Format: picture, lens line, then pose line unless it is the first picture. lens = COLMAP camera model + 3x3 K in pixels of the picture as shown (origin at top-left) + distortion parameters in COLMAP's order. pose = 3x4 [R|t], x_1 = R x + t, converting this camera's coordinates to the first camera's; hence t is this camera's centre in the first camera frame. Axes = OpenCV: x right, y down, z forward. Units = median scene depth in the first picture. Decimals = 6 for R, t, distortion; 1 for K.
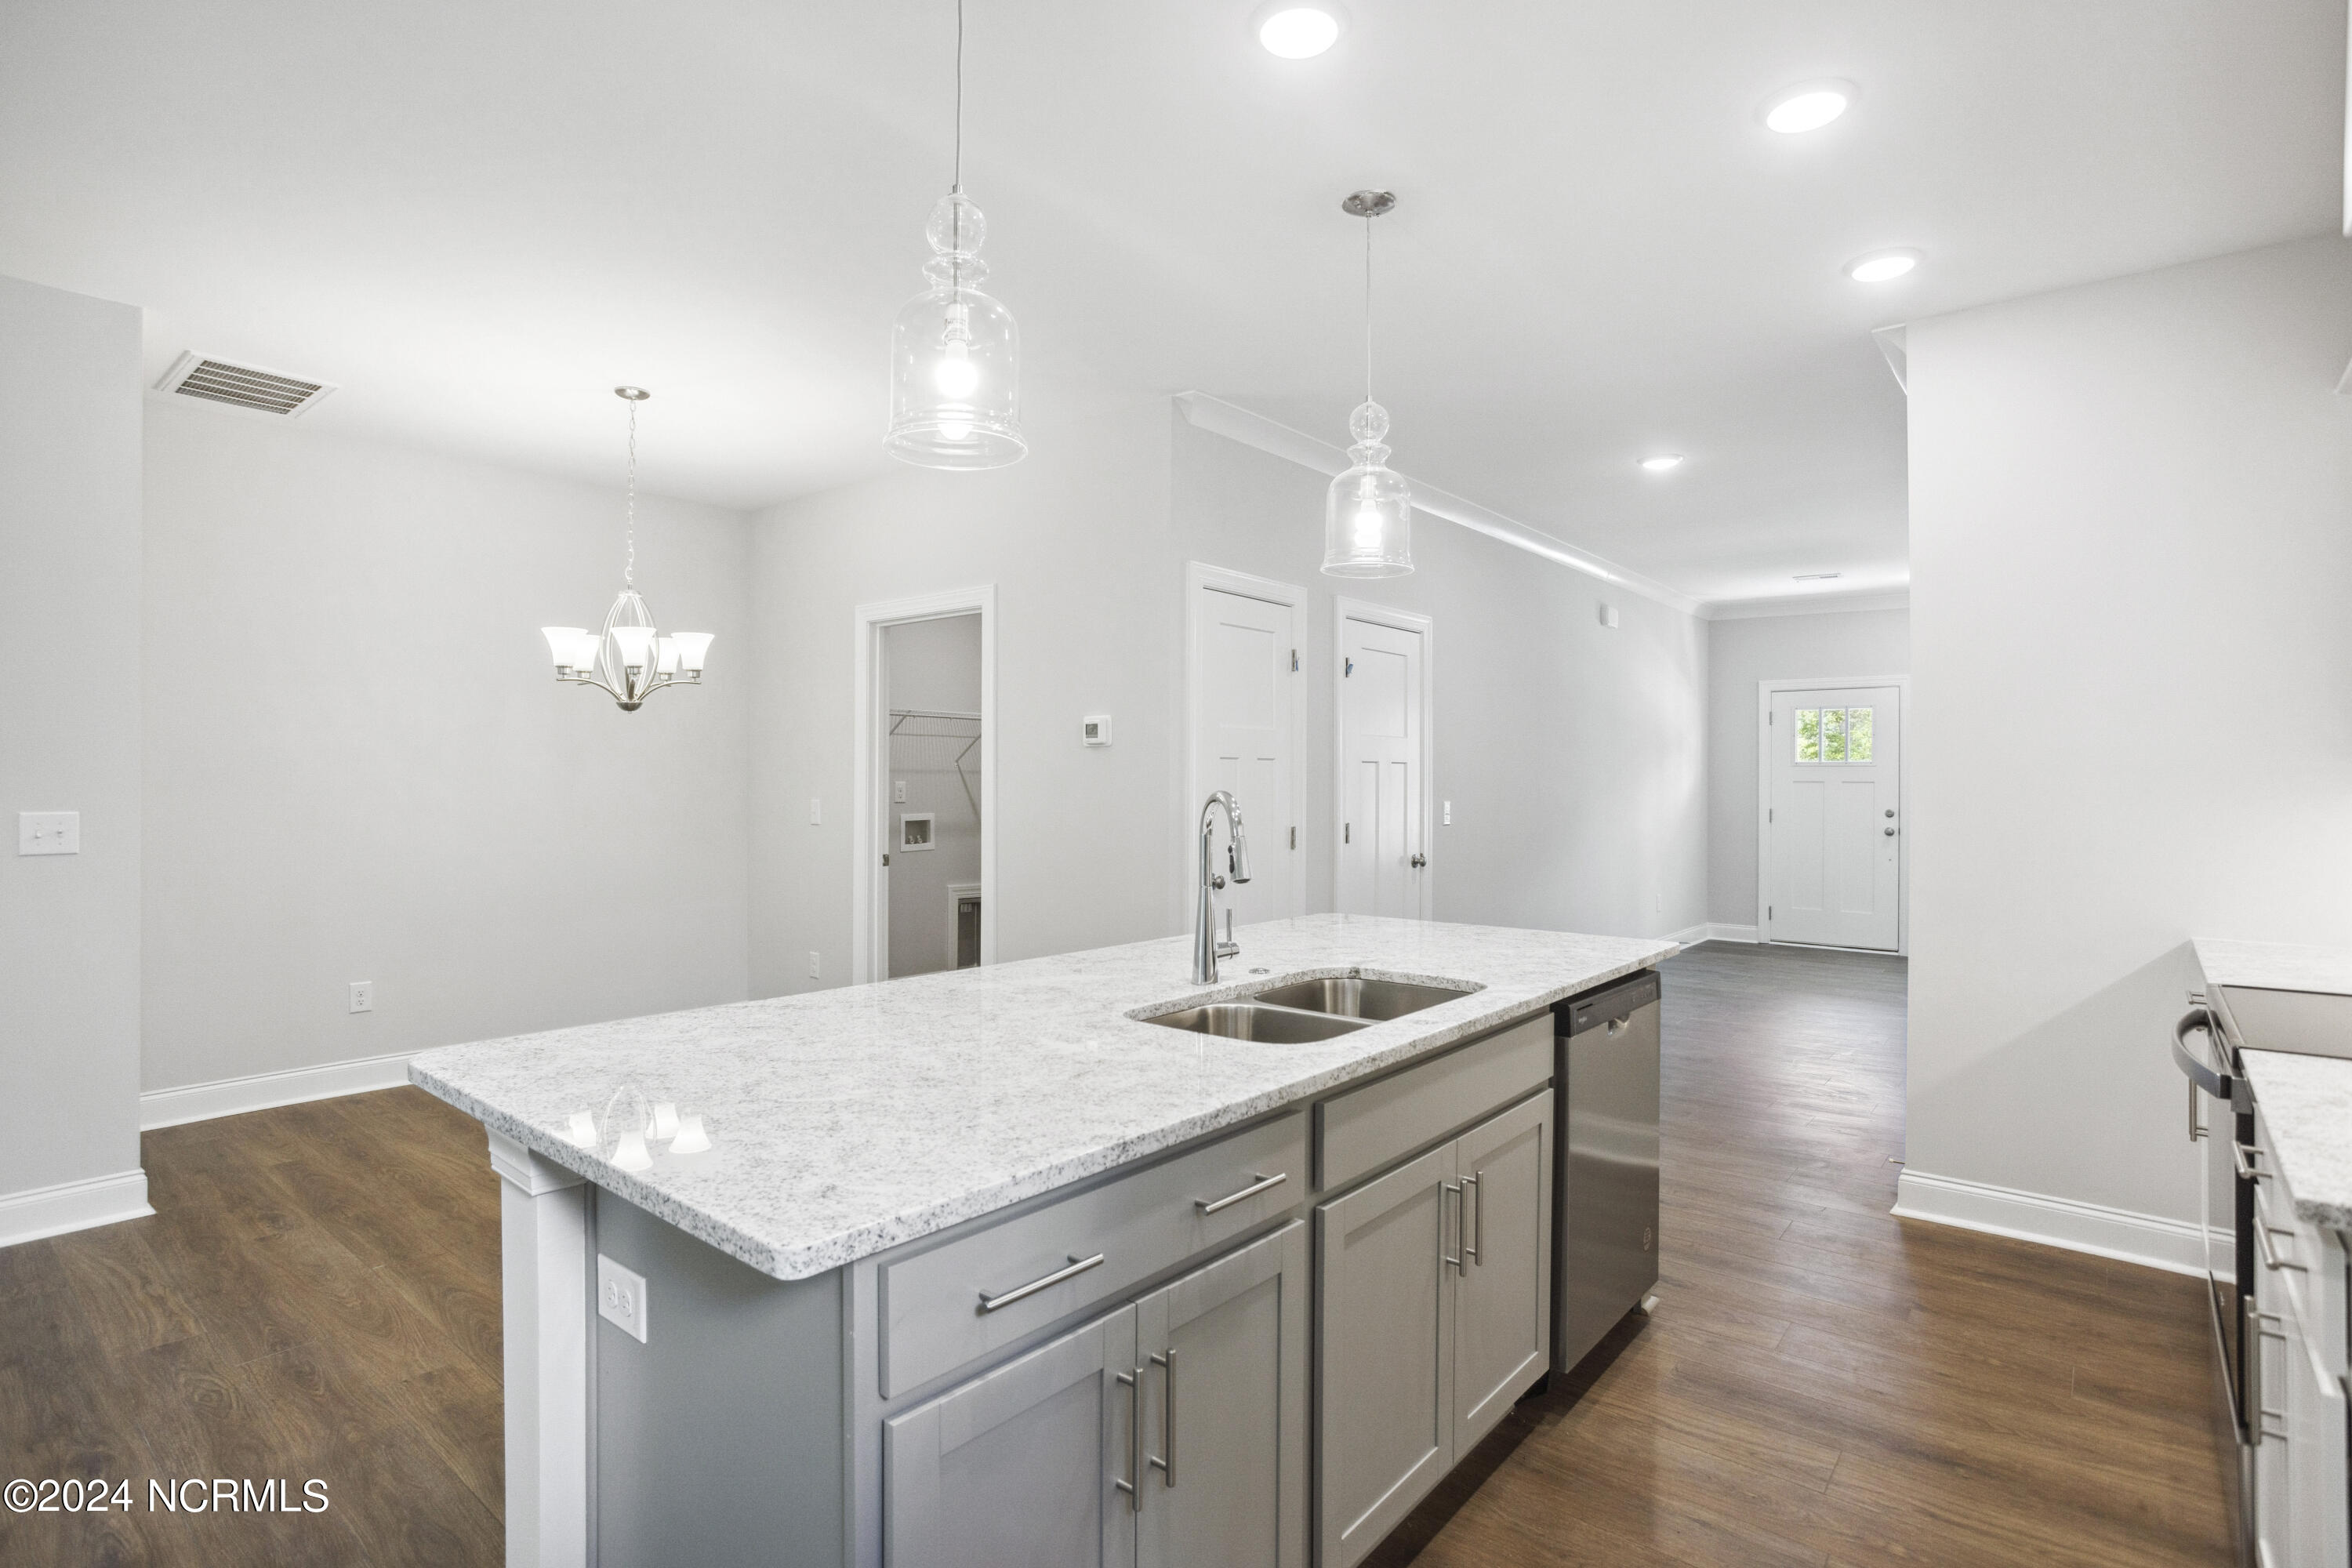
lens RADIAL K [[1177.3, 0, 1187.3], [0, 1177.3, 795.7], [0, 0, 1]] dist [-0.037327, 0.010133]
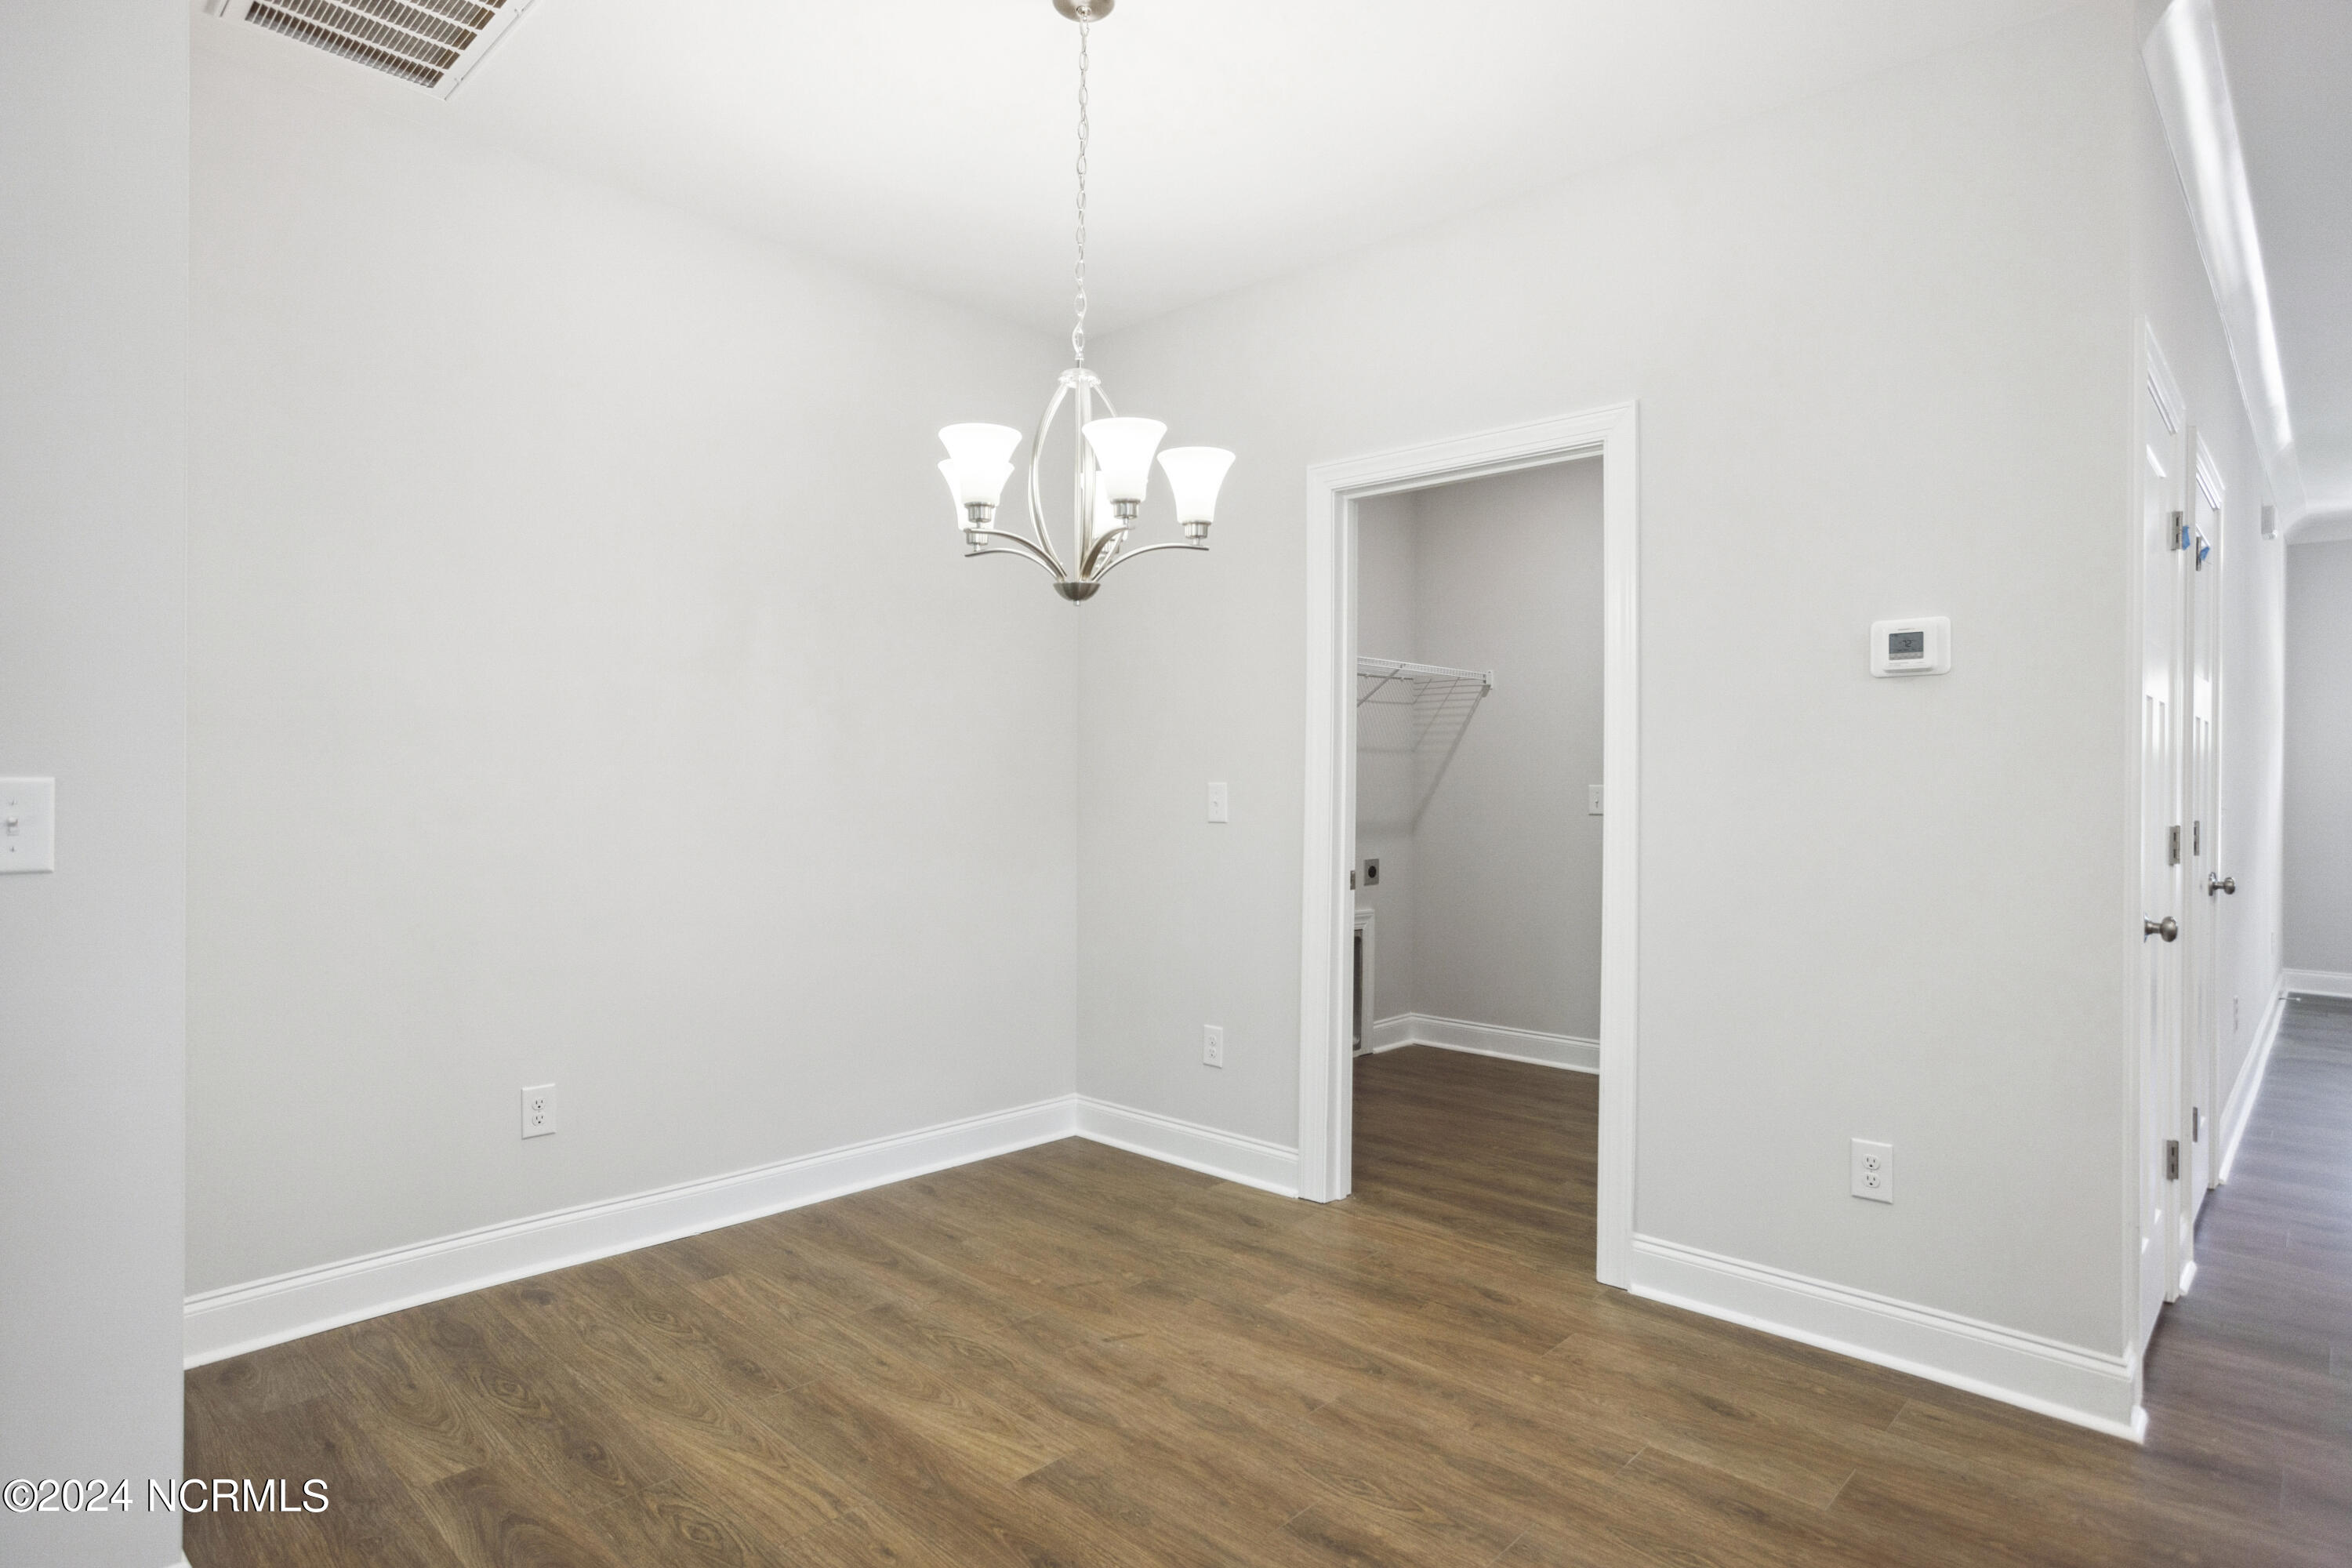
lens RADIAL K [[1237.5, 0, 1173.4], [0, 1237.5, 809.0], [0, 0, 1]] dist [-0.026522, 0.013734]
pose [[0.997388, 0.000140, -0.072227, -0.392478], [-0.000054, 0.999999, 0.001203, 0.020782], [0.072227, -0.001196, 0.997387, 0.444420]]
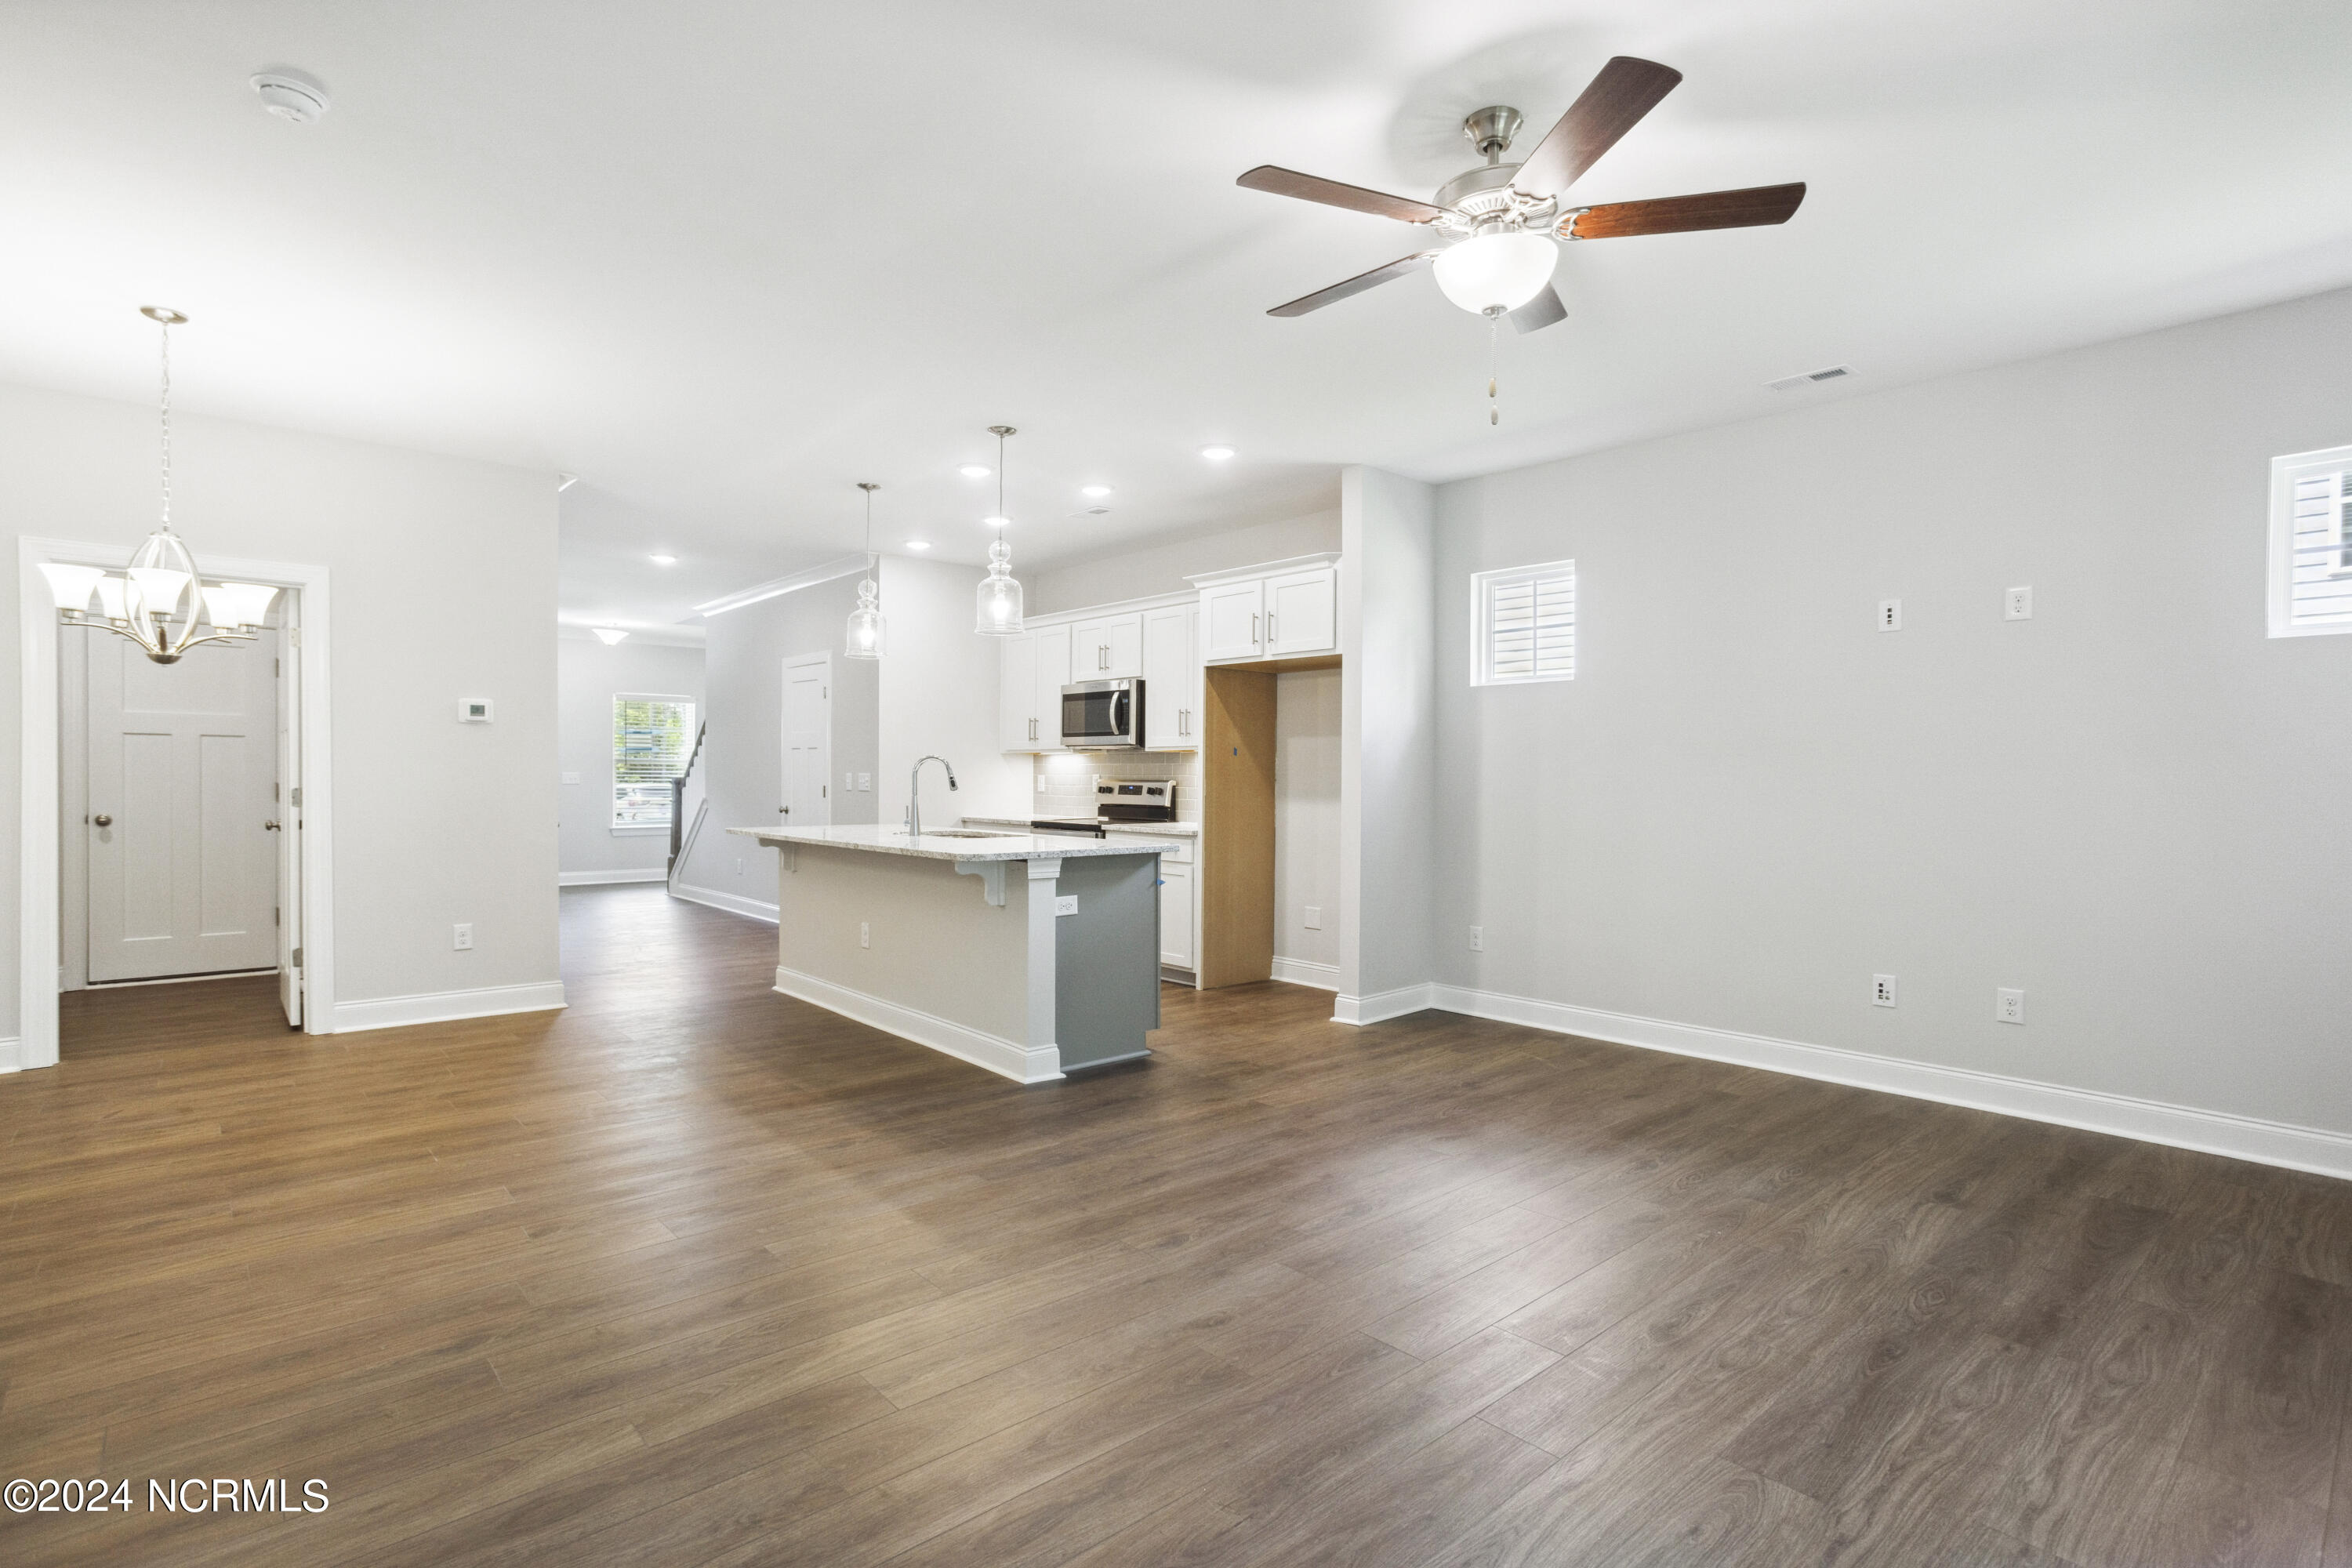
lens RADIAL K [[1136.3, 0, 1204.5], [0, 1136.3, 781.9], [0, 0, 1]] dist [-0.042272, 0.025077]
pose [[0.132583, -0.007061, 0.991147, -1.235200], [0.009523, 0.999938, 0.005850, 0.024393], [-0.991126, 0.008663, 0.132642, 0.071680]]
